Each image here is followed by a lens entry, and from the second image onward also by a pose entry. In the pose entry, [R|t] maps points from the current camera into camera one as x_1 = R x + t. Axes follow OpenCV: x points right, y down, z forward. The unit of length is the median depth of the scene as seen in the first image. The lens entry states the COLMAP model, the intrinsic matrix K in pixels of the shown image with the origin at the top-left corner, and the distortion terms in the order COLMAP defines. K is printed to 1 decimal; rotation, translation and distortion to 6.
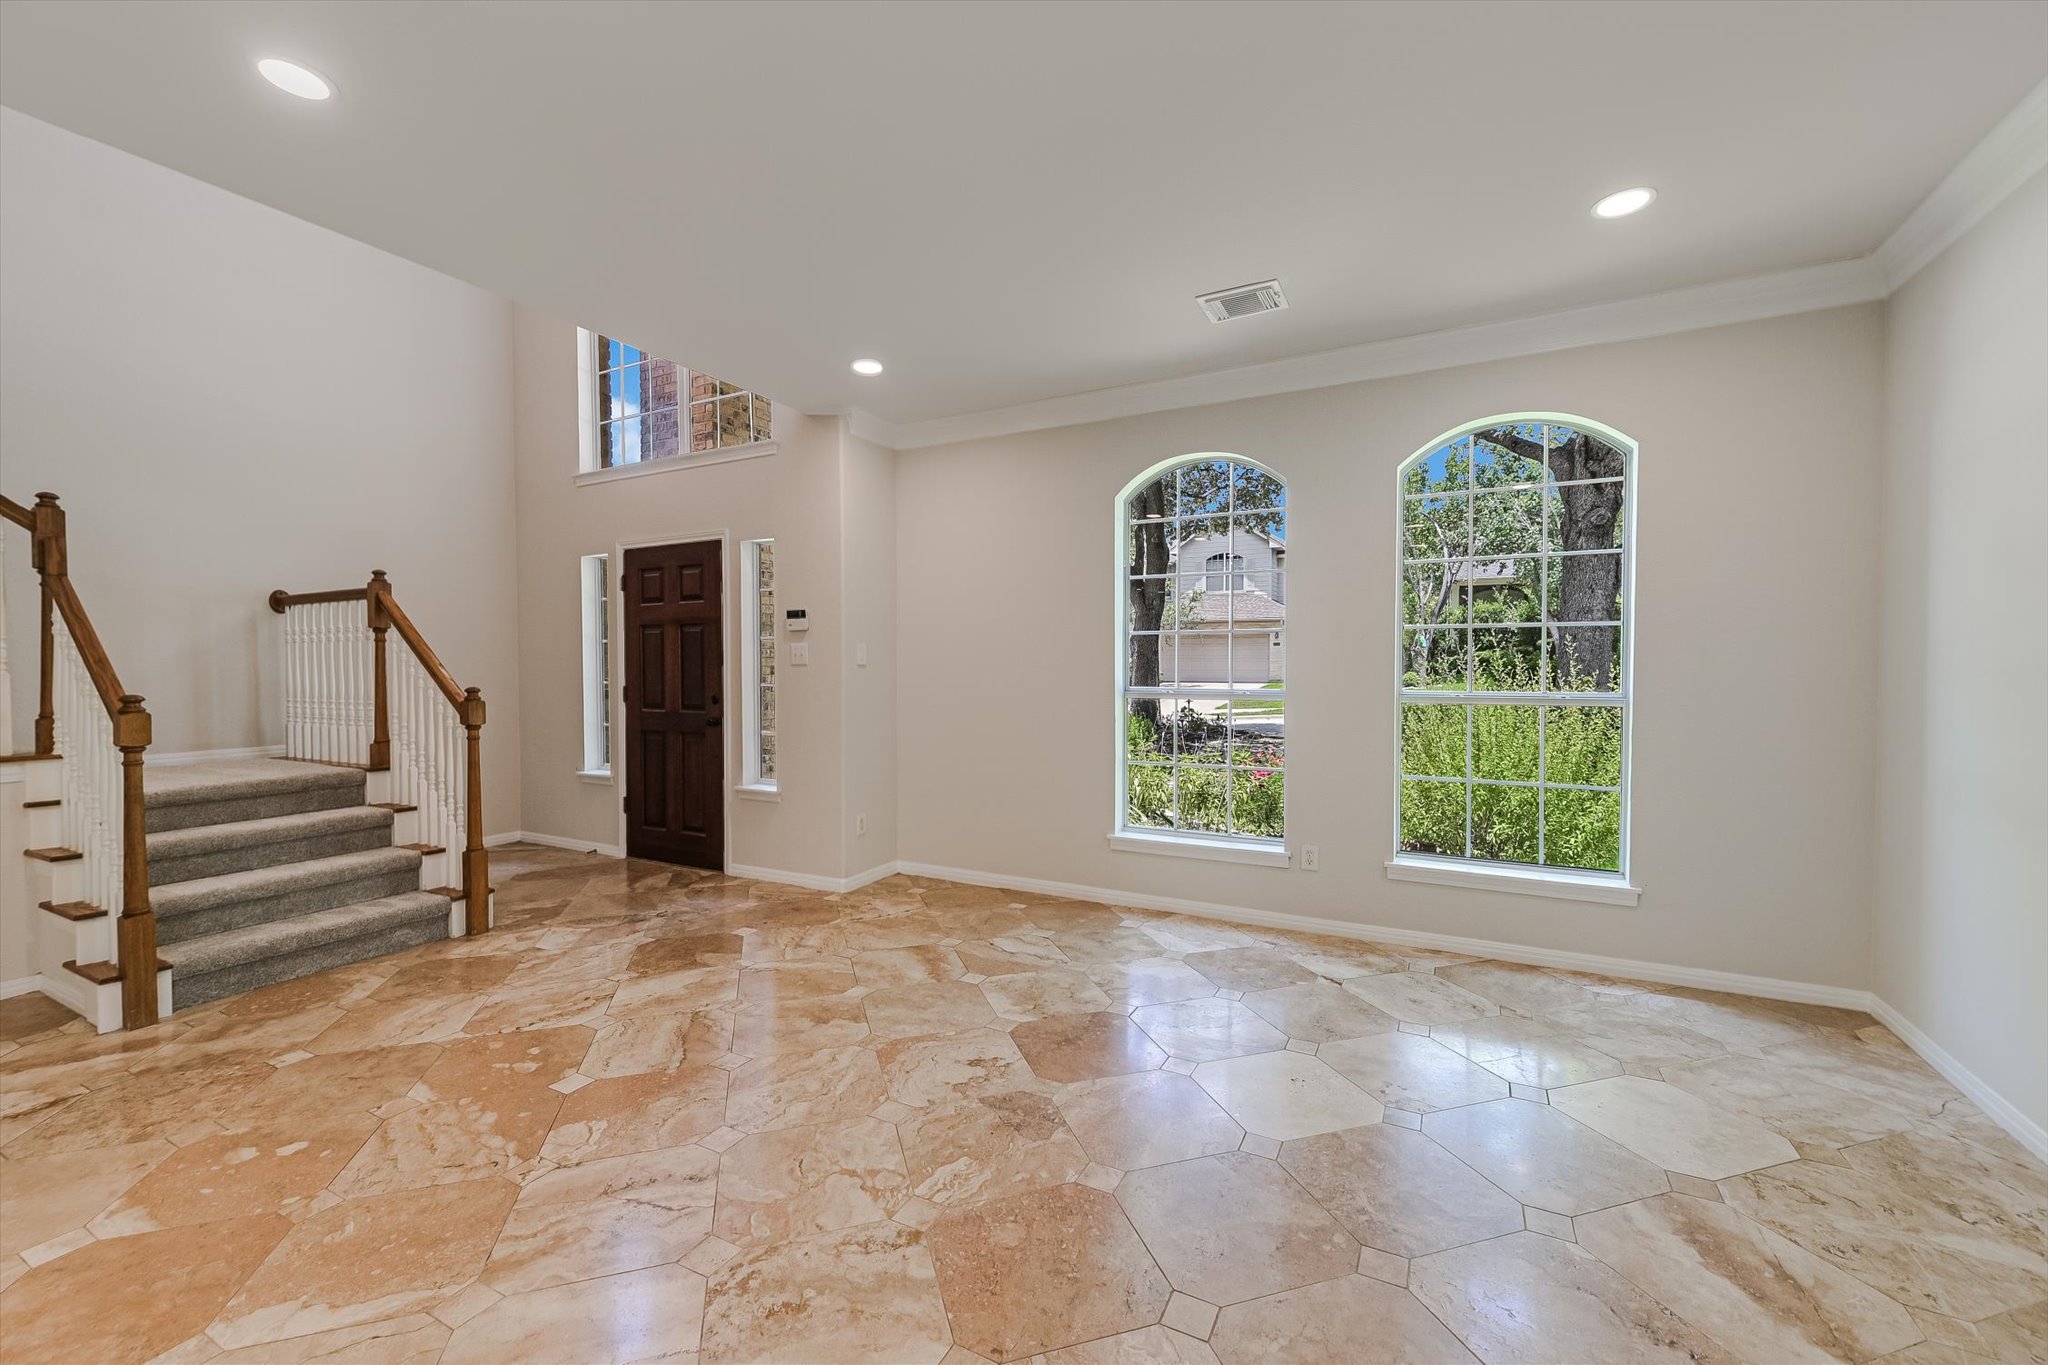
lens RADIAL K [[823.7, 0, 1022.7], [0, 823.7, 667.5], [0, 0, 1]] dist [0.011883, -0.001425]
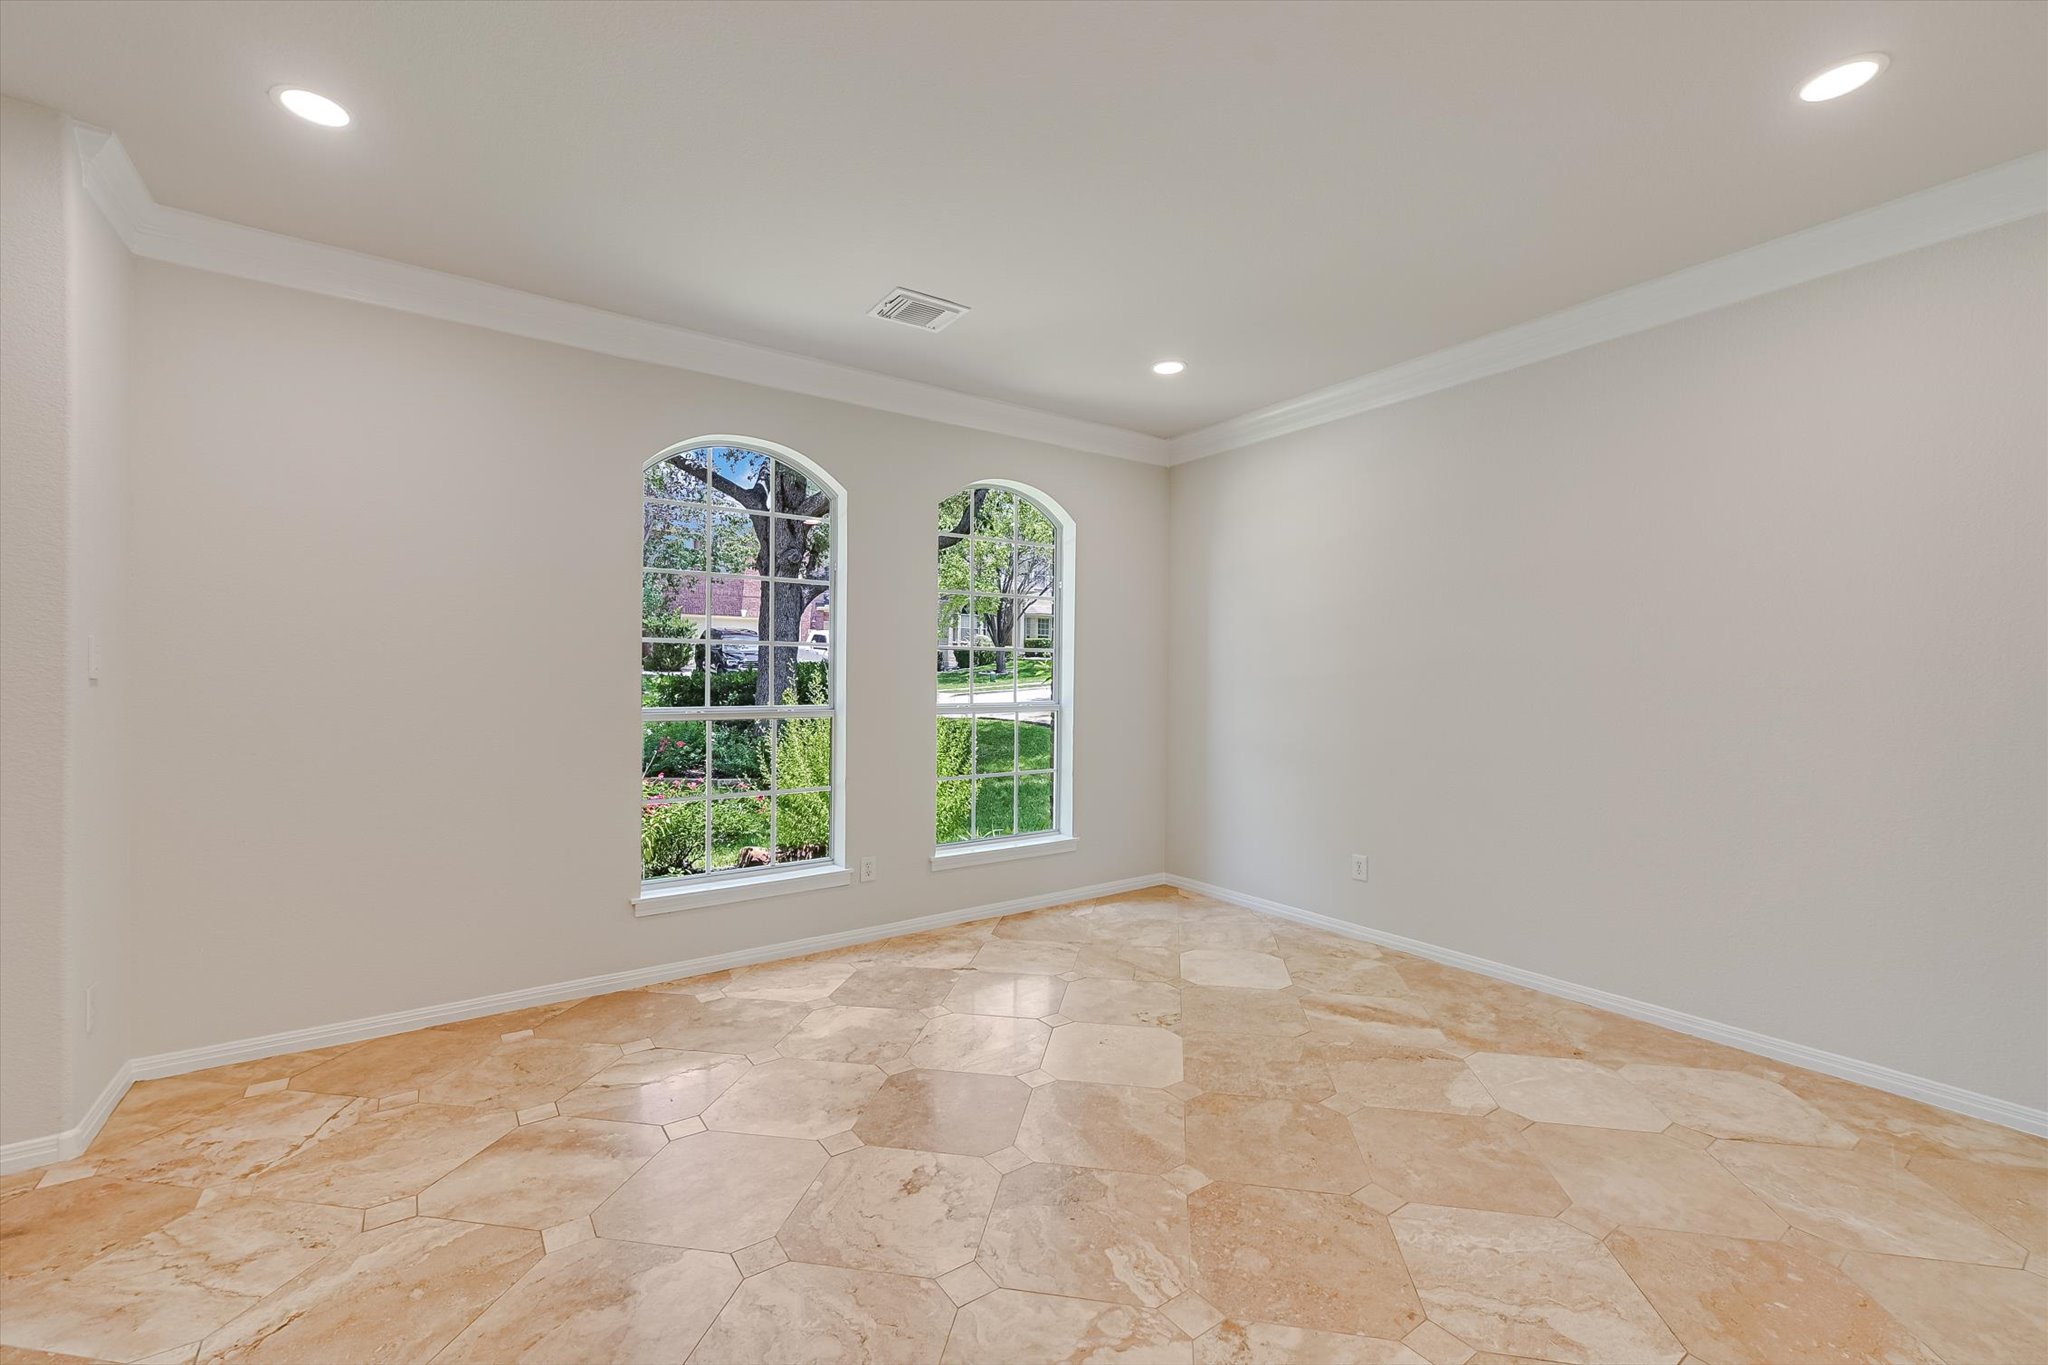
lens RADIAL K [[823.7, 0, 1017.8], [0, 823.7, 689.3], [0, 0, 1]] dist [0.011883, -0.001425]
pose [[0.456948, -0.003038, 0.889488, -0.526576], [-0.005161, 0.999968, 0.006066, 0.002763], [-0.889479, -0.007362, 0.456918, 0.417220]]
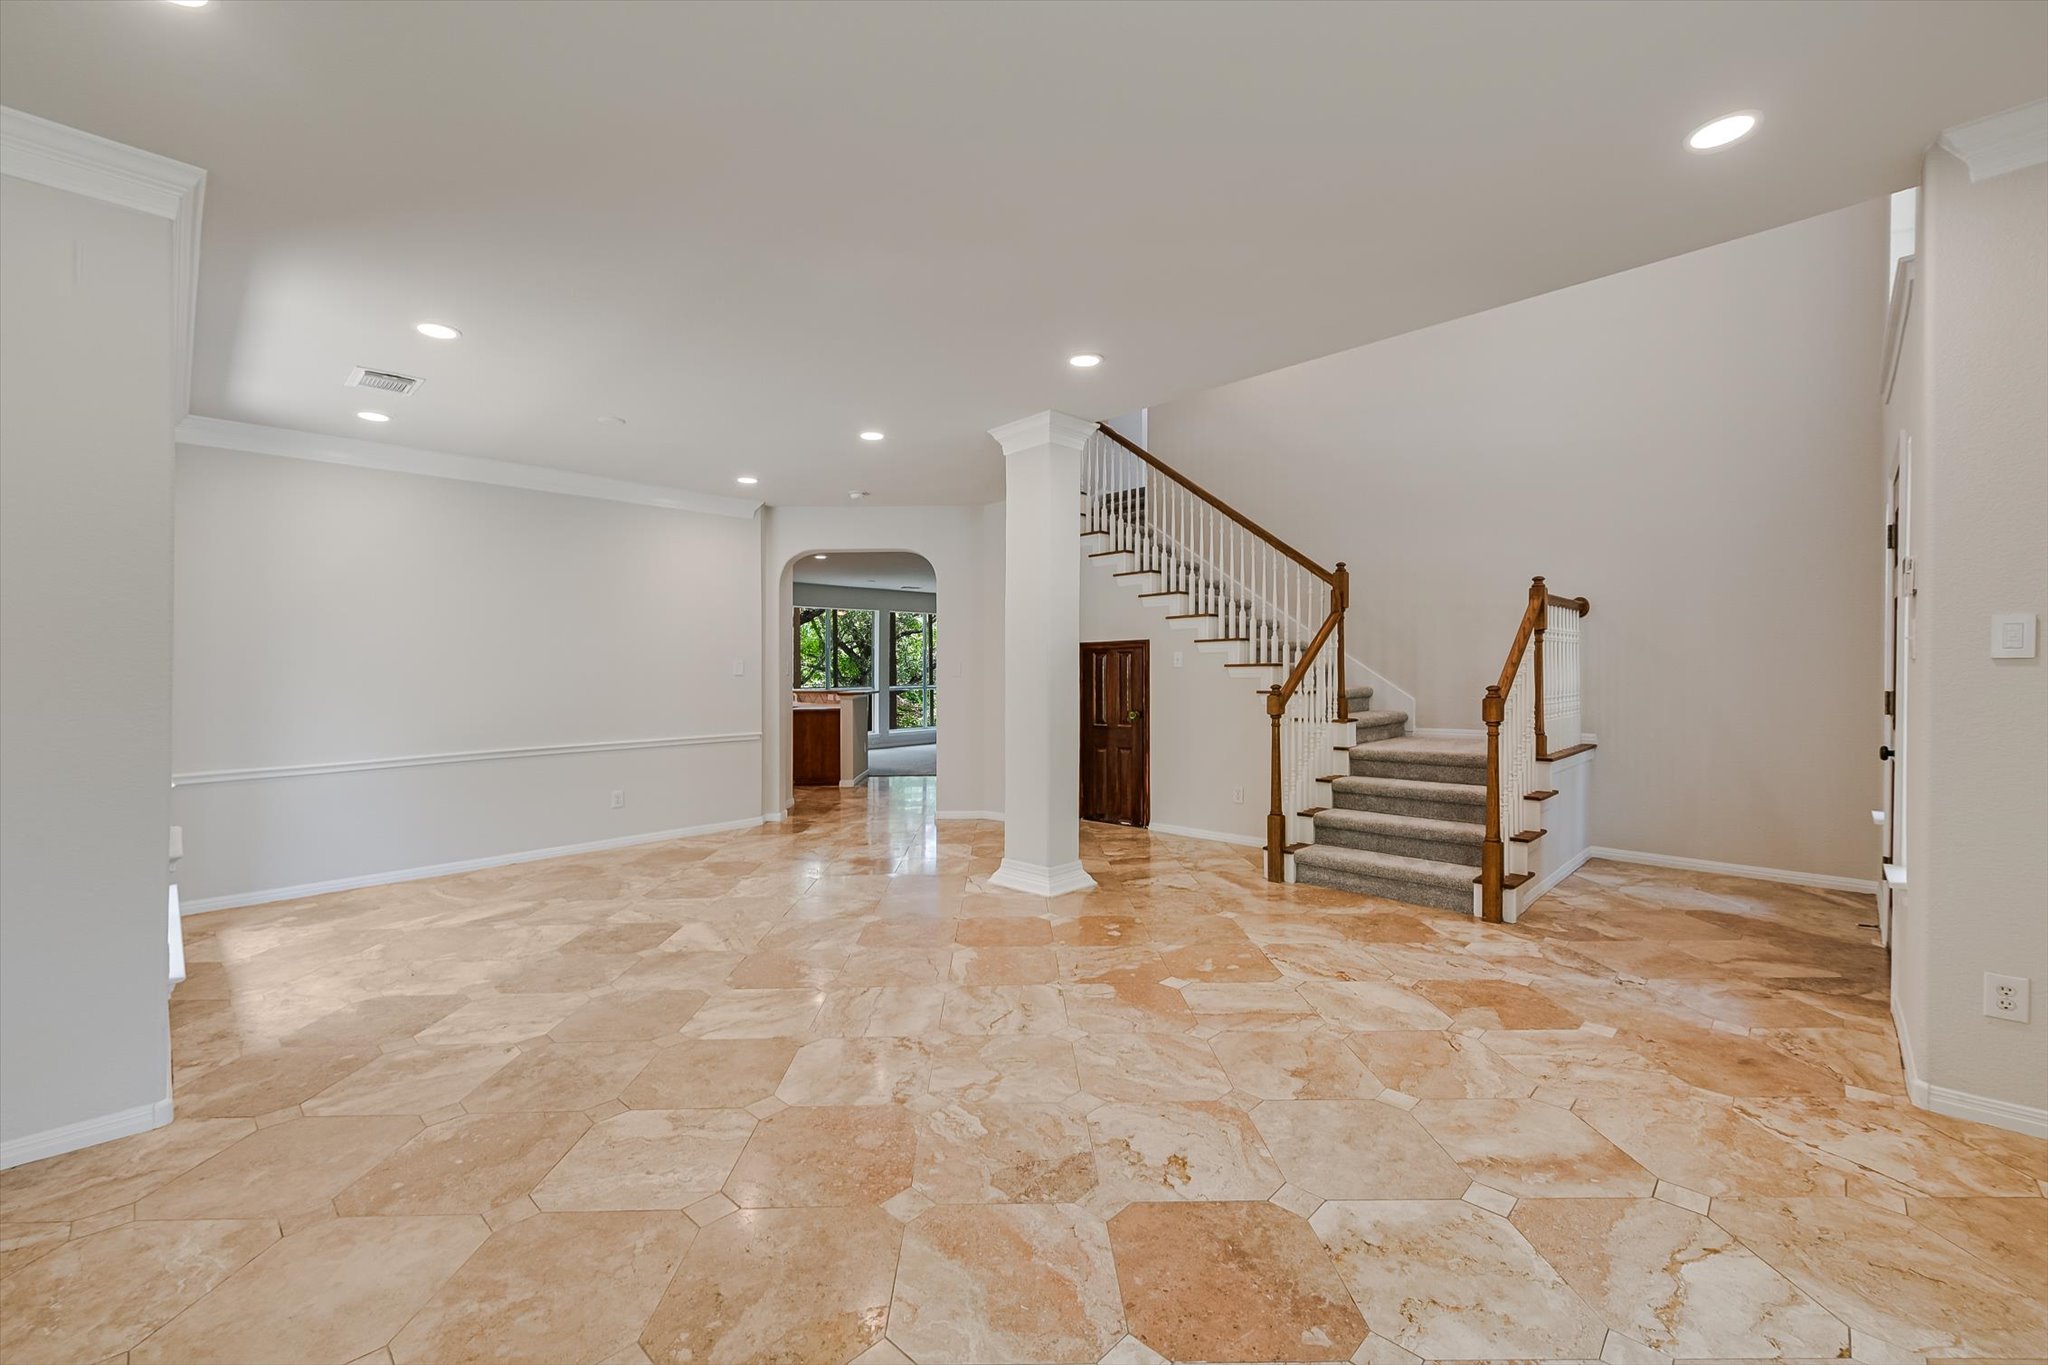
lens RADIAL K [[823.7, 0, 1035.1], [0, 823.7, 681.2], [0, 0, 1]] dist [0.011883, -0.001425]
pose [[-0.247286, 0.019047, -0.968755, 0.562404], [0.002460, 0.999816, 0.019030, -0.004699], [0.968939, 0.002323, -0.247287, 0.795816]]
